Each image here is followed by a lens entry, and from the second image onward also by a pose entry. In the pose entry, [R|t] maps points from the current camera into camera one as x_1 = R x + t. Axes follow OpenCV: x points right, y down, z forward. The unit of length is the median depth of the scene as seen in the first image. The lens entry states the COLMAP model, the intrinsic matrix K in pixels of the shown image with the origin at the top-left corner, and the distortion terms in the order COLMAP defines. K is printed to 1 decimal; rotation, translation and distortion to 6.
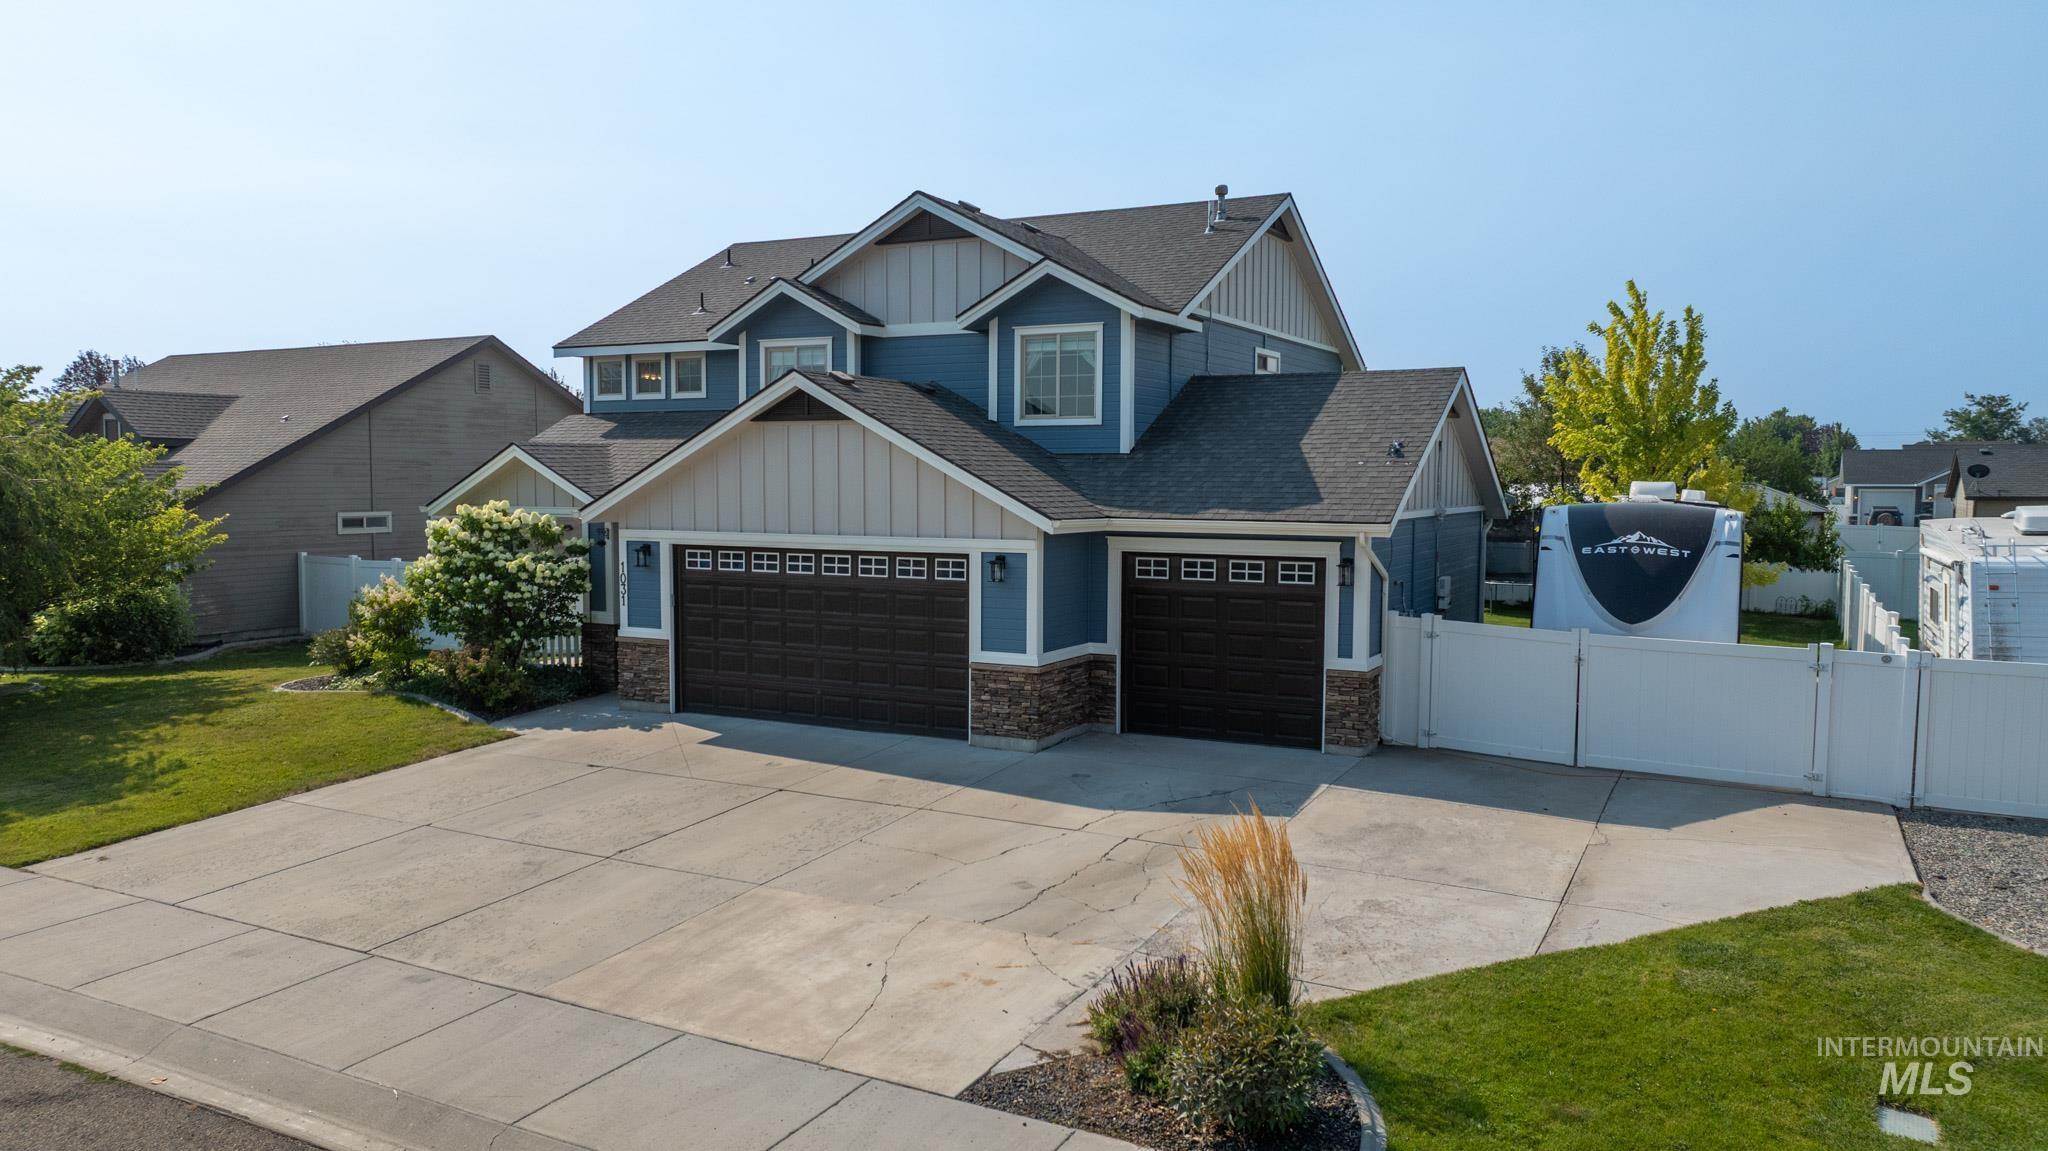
lens RADIAL K [[1430.7, 0, 1033.0], [0, 1430.7, 585.3], [0, 0, 1]] dist [-0.028359, 0.022153]
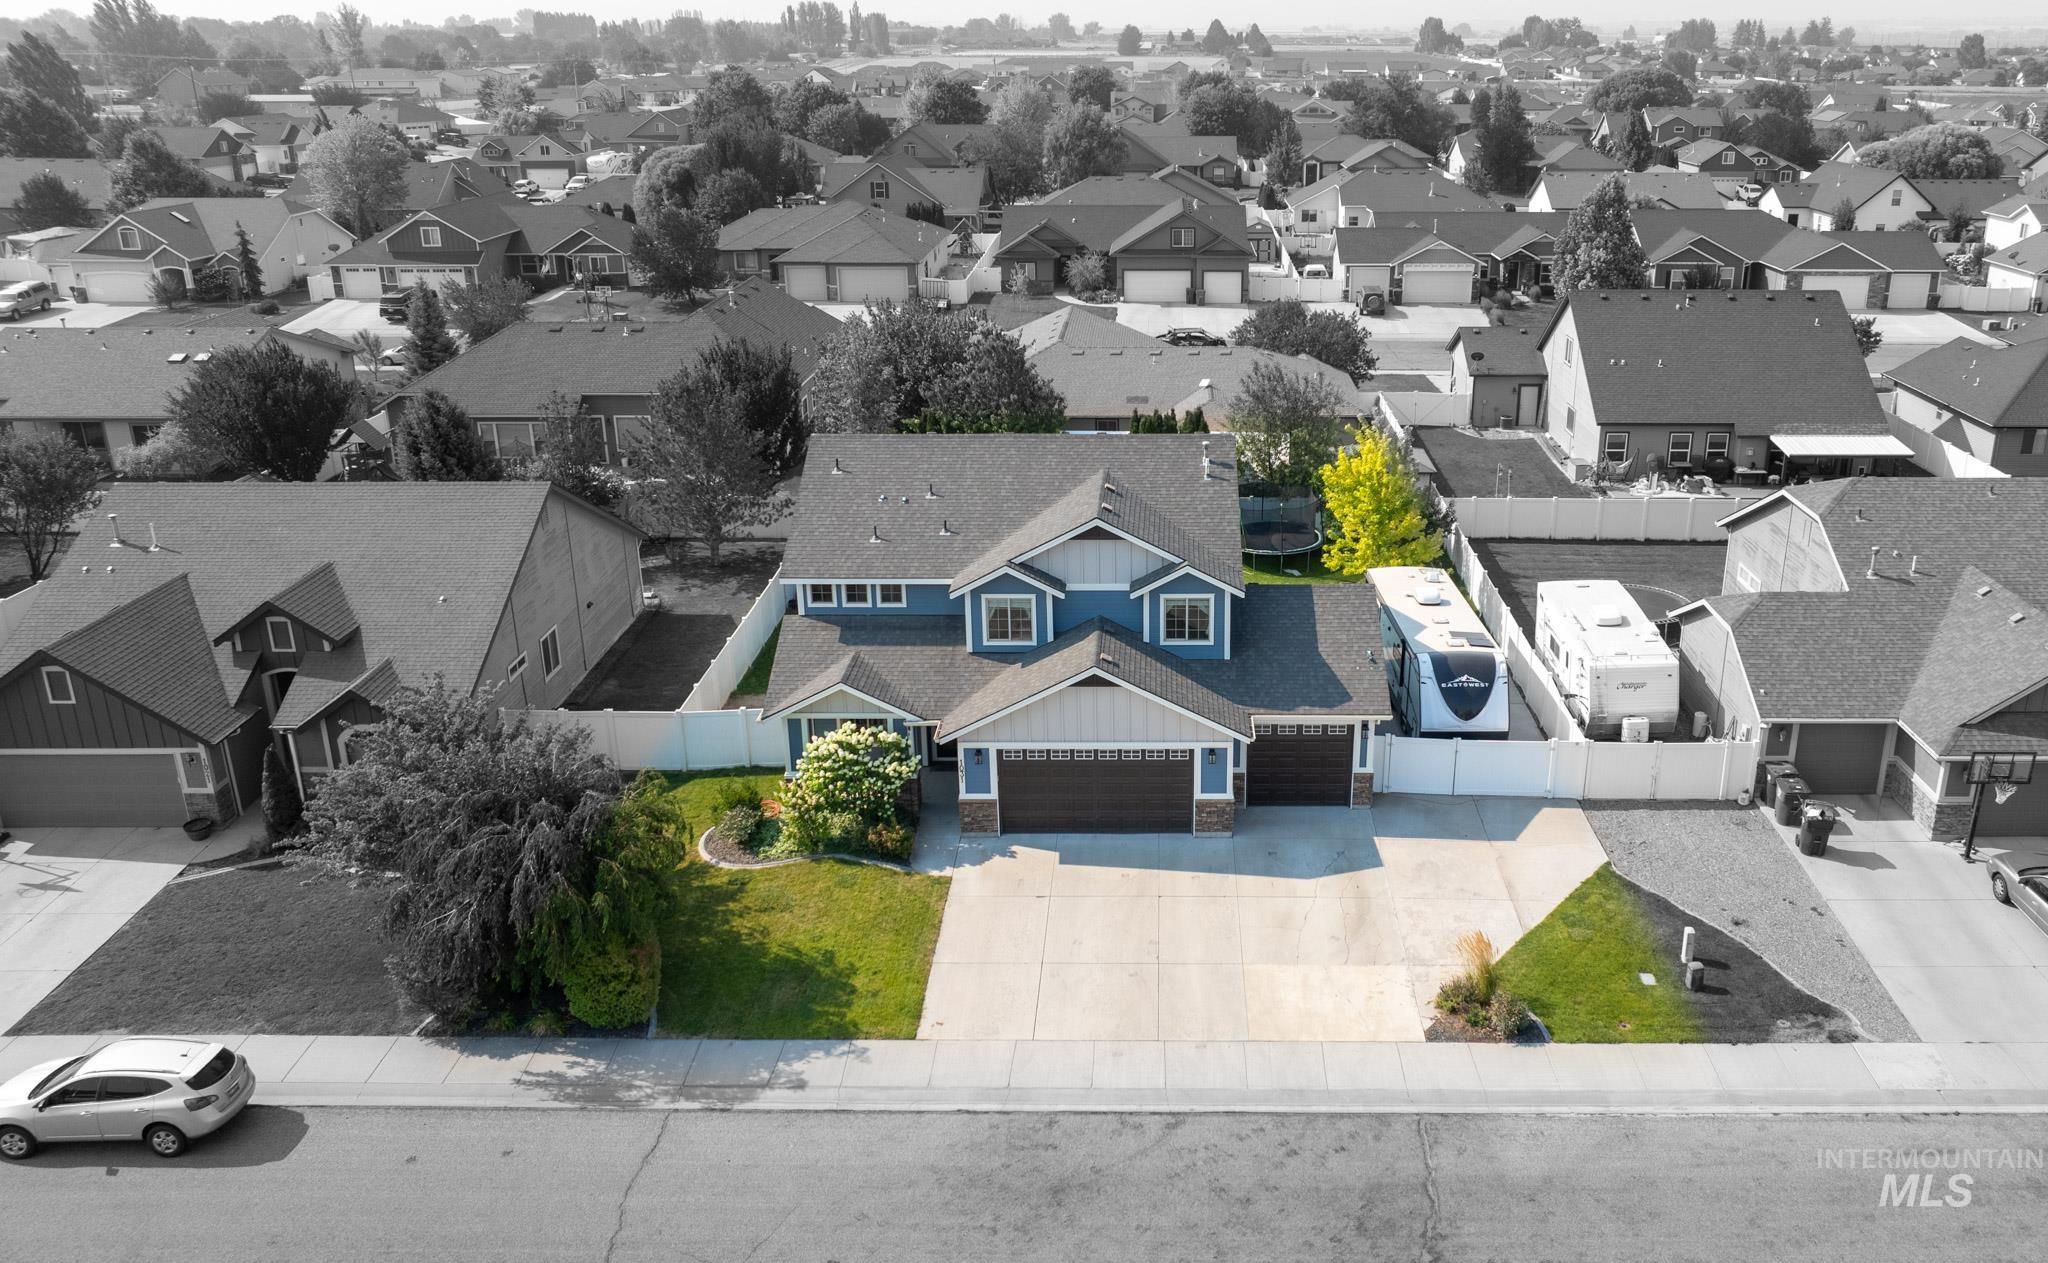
lens RADIAL K [[1613.6, 0, 1149.4], [0, 1613.6, 610.5], [0, 0, 1]] dist [-0.028997, 0.025407]
pose [[0.887057, -0.160078, 0.433019, -1.022516], [0.038735, 0.960459, 0.275713, -0.813687], [-0.460032, -0.227800, 0.858183, -0.826168]]
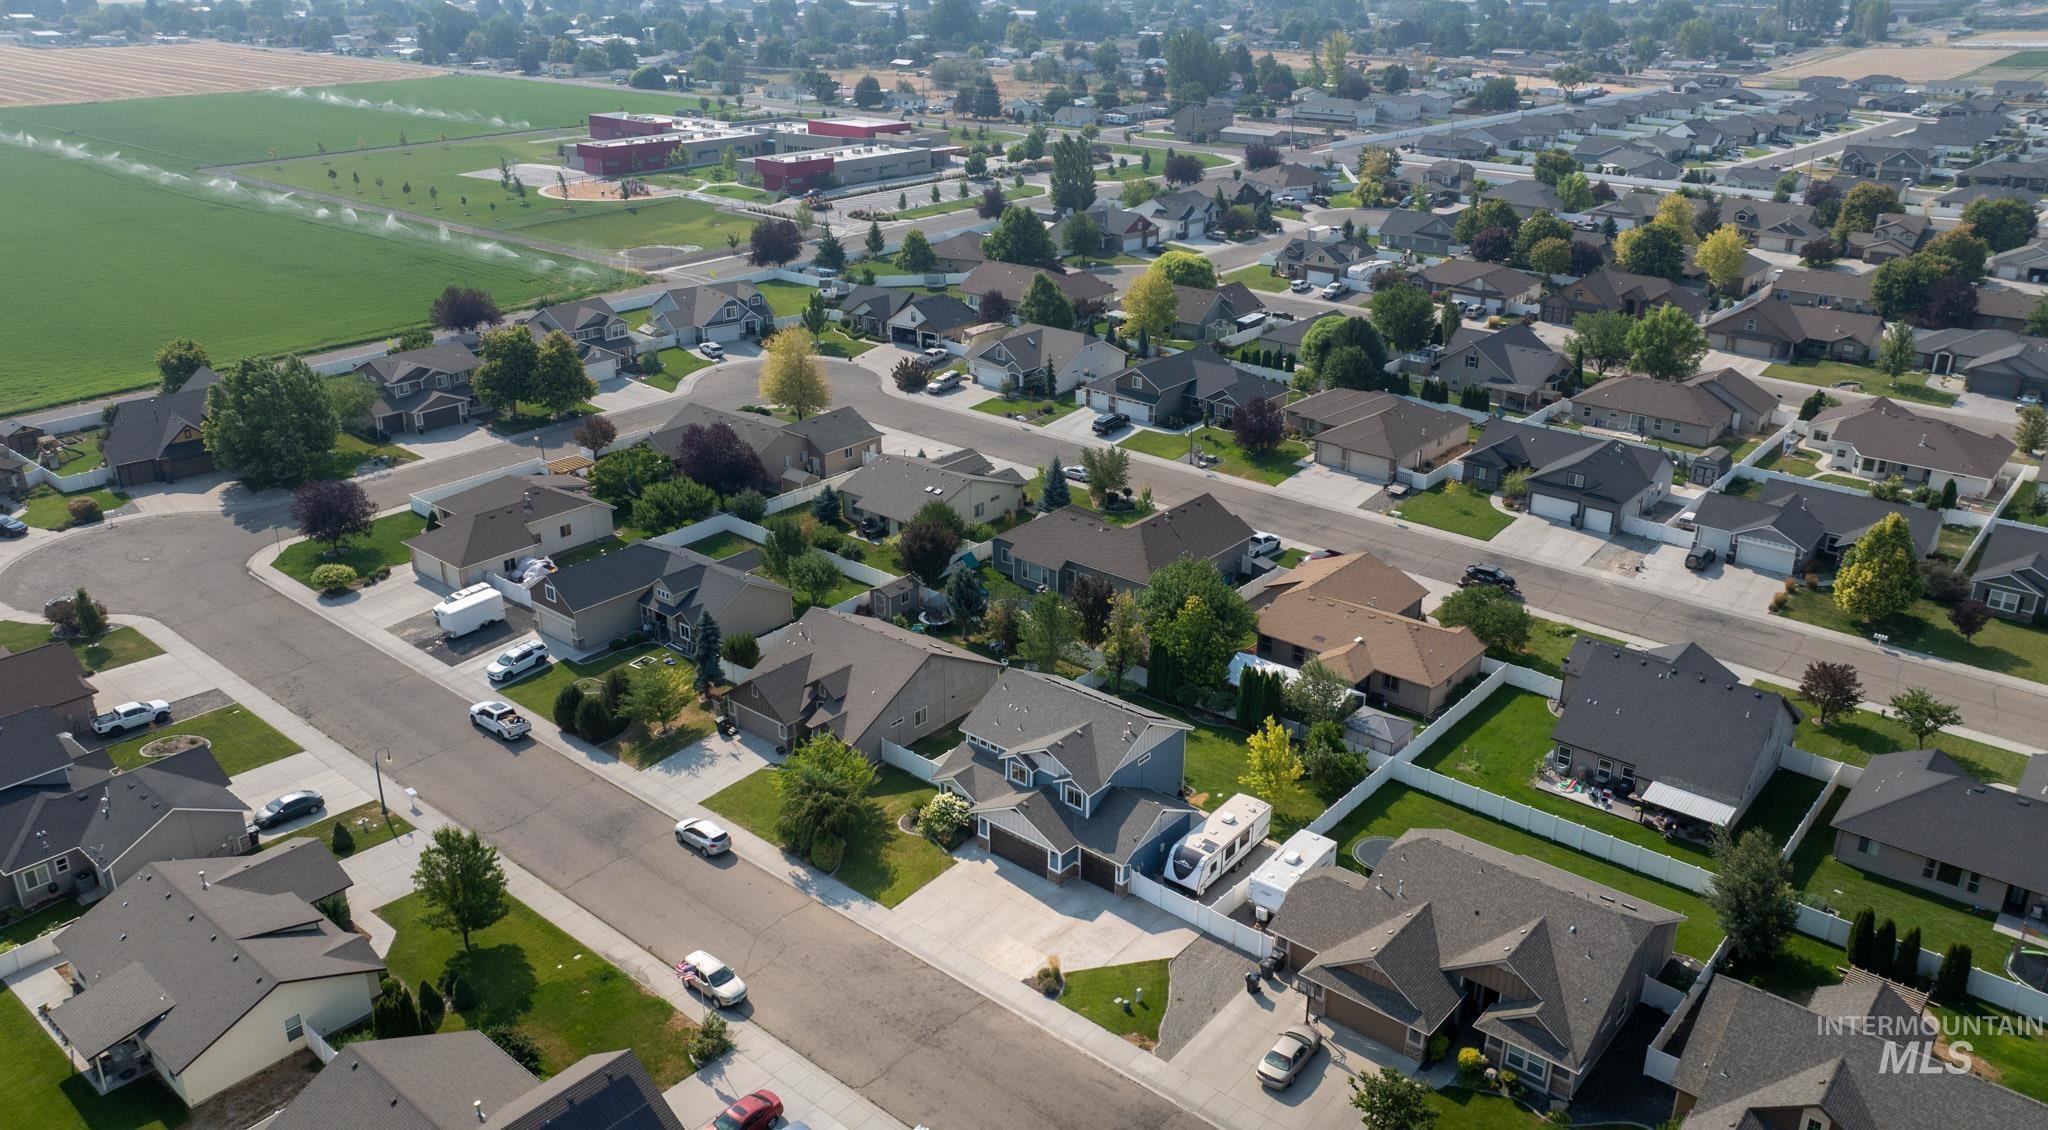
lens RADIAL K [[1491.7, 0, 1015.0], [0, 1491.7, 542.6], [0, 0, 1]] dist [-0.012536, -0.005001]
pose [[0.974603, 0.077911, -0.209948, 0.843952], [-0.011457, 0.953646, 0.300711, -2.581466], [0.223645, -0.290669, 0.930319, -3.518067]]
